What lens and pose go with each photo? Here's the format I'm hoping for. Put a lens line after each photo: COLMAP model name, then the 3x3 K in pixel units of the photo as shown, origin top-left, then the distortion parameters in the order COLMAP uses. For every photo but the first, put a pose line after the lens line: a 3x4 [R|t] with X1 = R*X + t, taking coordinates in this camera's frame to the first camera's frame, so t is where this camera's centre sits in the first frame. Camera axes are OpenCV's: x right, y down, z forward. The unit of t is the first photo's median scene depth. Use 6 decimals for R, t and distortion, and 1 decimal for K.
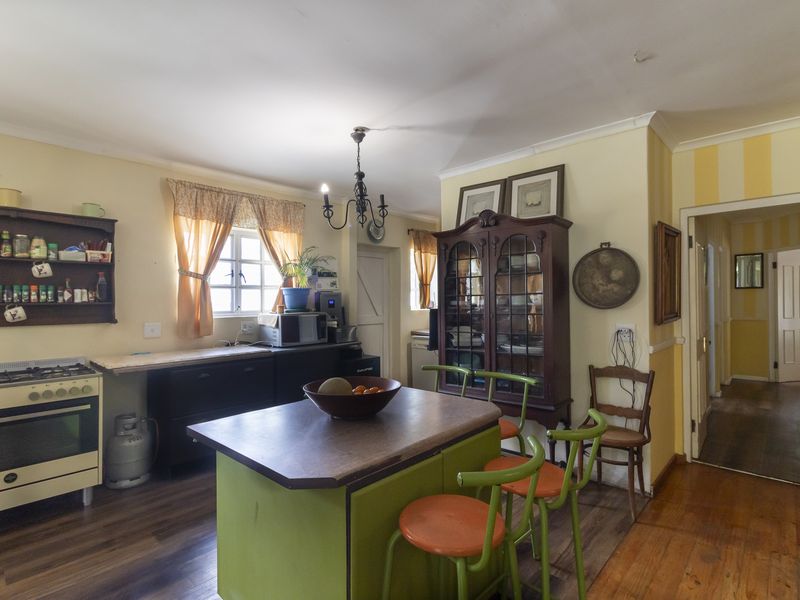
lens RADIAL K [[415.7, 0, 400.0], [0, 415.7, 300.0], [0, 0, 1]] dist [0.000085, 0.000078]
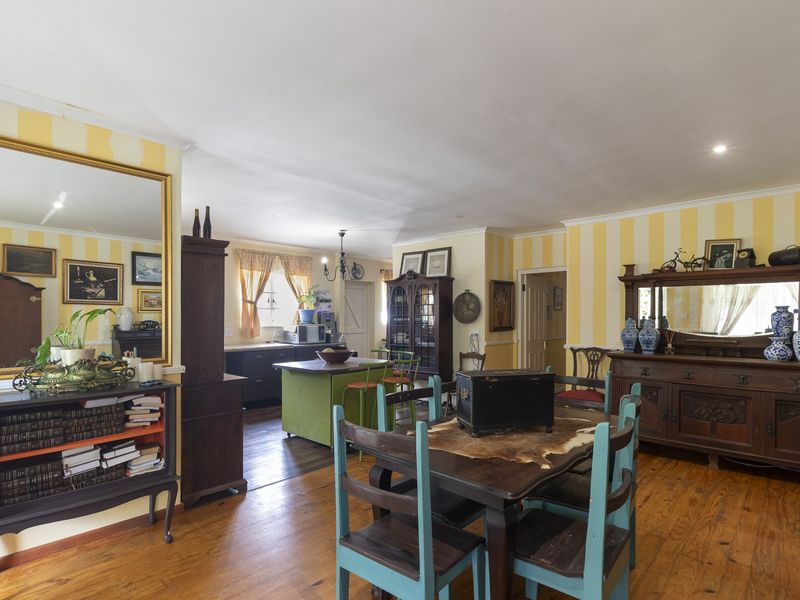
lens RADIAL K [[421.9, 0, 401.7], [0, 421.9, 327.1], [0, 0, 1]] dist [0.000734, 0.000066]
pose [[0.999909, 0.011920, 0.006383, 0.146513], [-0.012079, 0.999605, 0.025360, -0.007111], [-0.006078, -0.025435, 0.999658, -0.840393]]
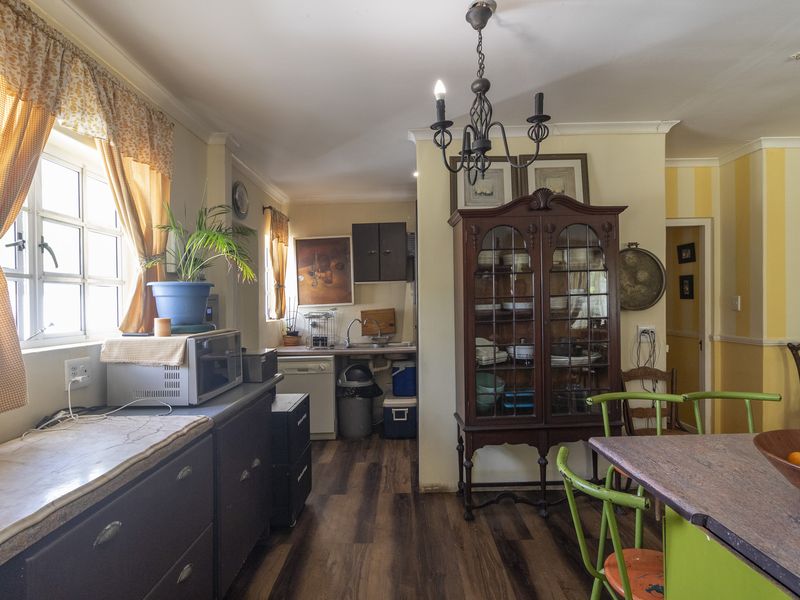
lens RADIAL K [[415.9, 0, 398.3], [0, 415.9, 310.4], [0, 0, 1]] dist [-0.003021, -0.000593]
pose [[0.738575, -0.015597, 0.673991, -0.482278], [0.013219, 0.999875, 0.008653, 0.004187], [-0.674042, 0.002519, 0.738689, 0.549815]]
